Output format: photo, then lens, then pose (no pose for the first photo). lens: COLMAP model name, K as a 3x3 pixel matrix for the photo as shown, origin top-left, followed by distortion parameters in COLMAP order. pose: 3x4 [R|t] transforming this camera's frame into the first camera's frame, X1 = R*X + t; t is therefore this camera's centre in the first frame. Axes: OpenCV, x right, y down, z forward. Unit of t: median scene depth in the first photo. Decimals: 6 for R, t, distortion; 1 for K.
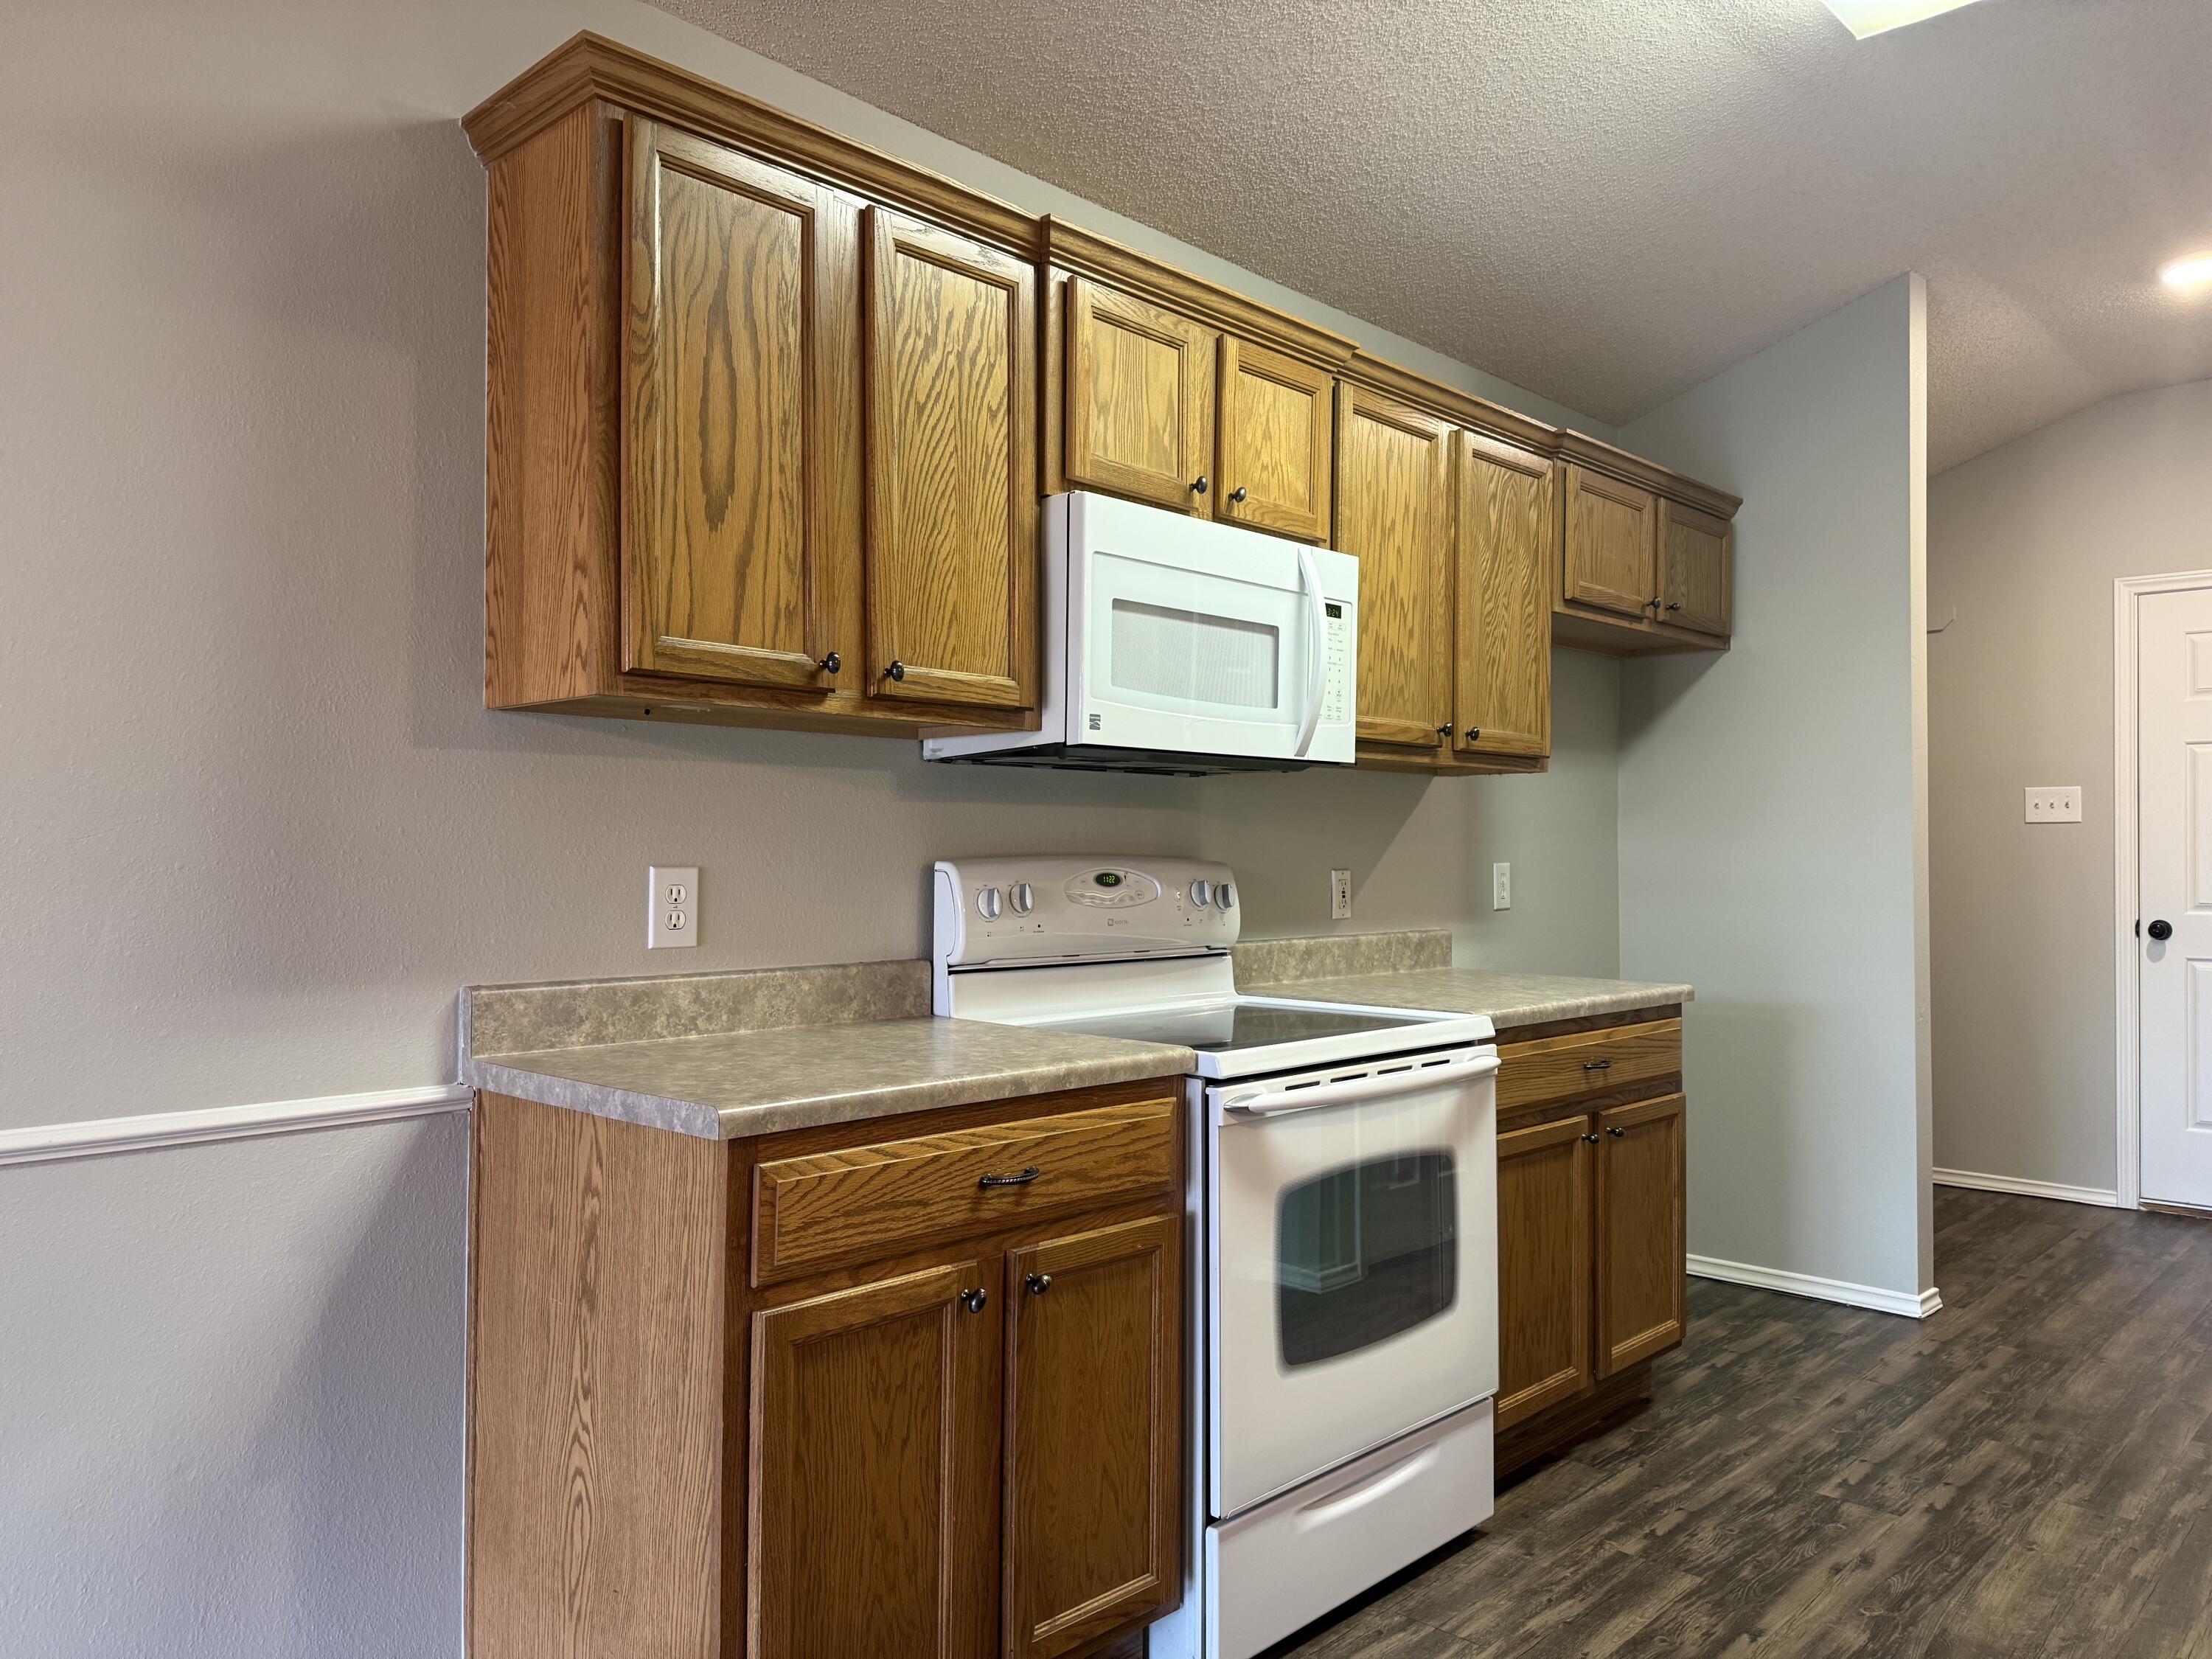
lens RADIAL K [[1593.9, 0, 1107.5], [0, 1593.9, 820.5], [0, 0, 1]] dist [0.047827, -0.023115]
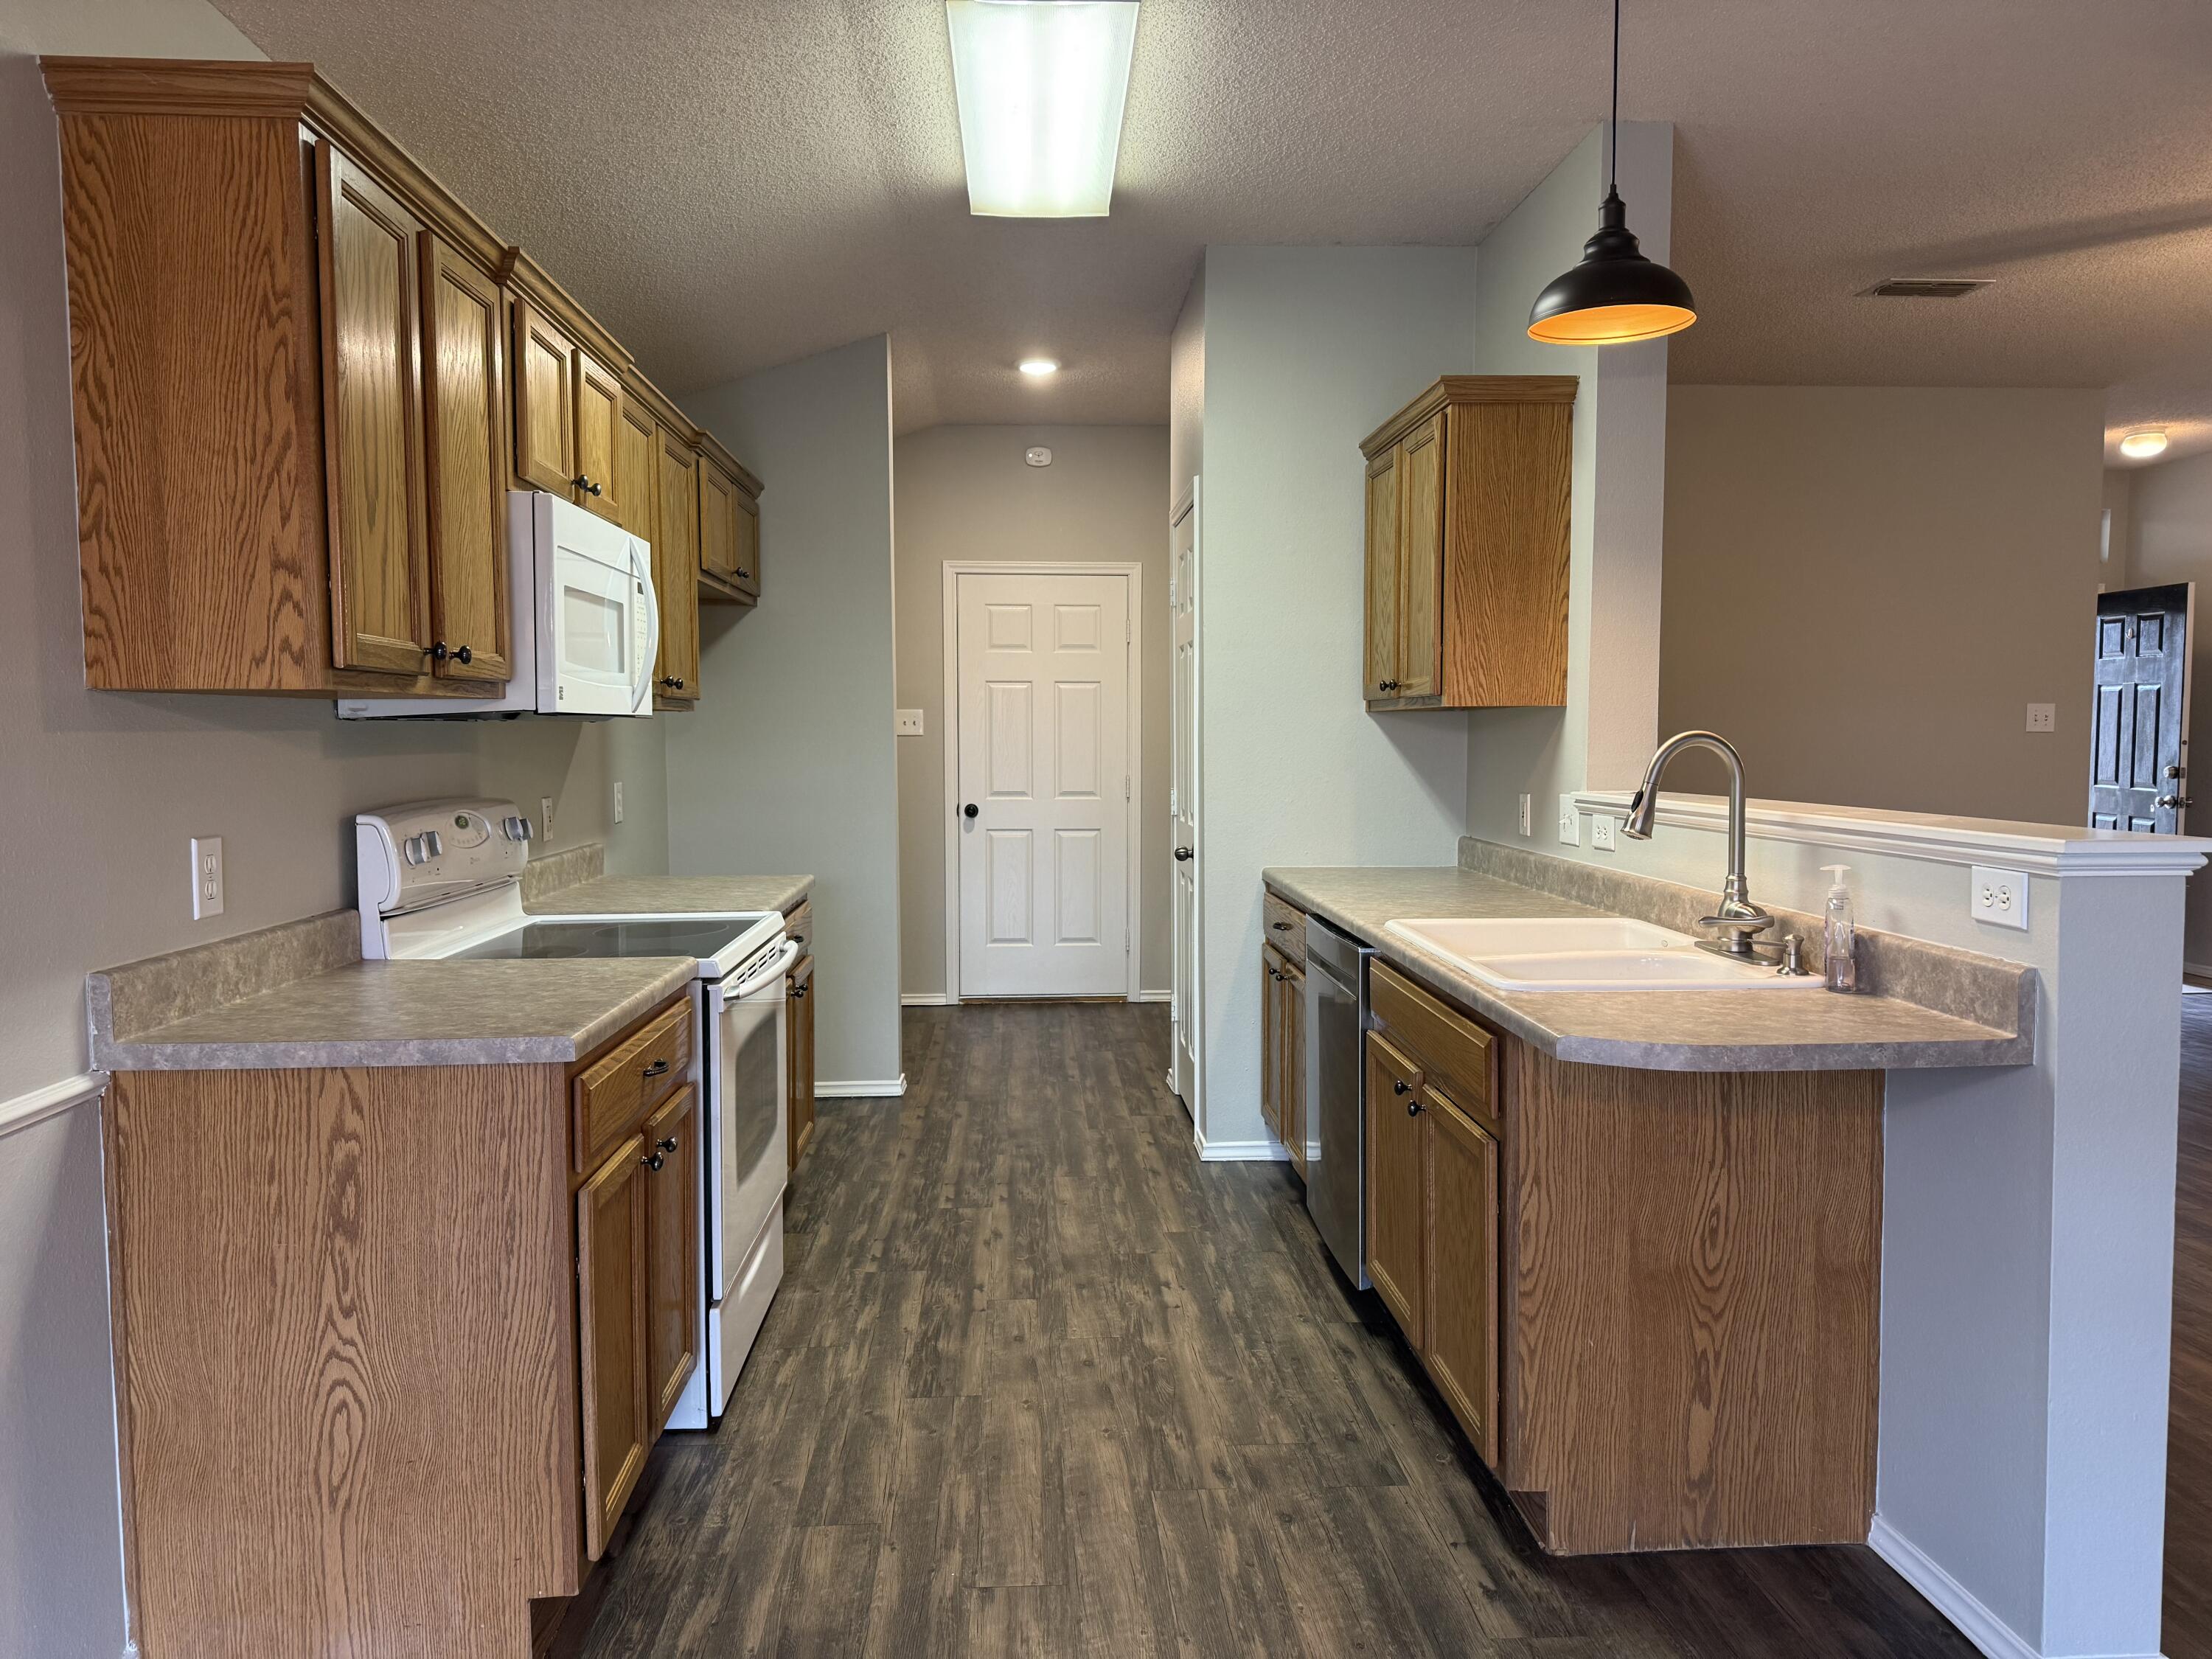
lens RADIAL K [[1593.9, 0, 1092.1], [0, 1593.9, 837.6], [0, 0, 1]] dist [0.047827, -0.023115]
pose [[0.688500, -0.057960, 0.722917, -0.547950], [-0.005765, 0.996333, 0.085371, -0.054026], [-0.725213, -0.062946, 0.685641, -0.095218]]
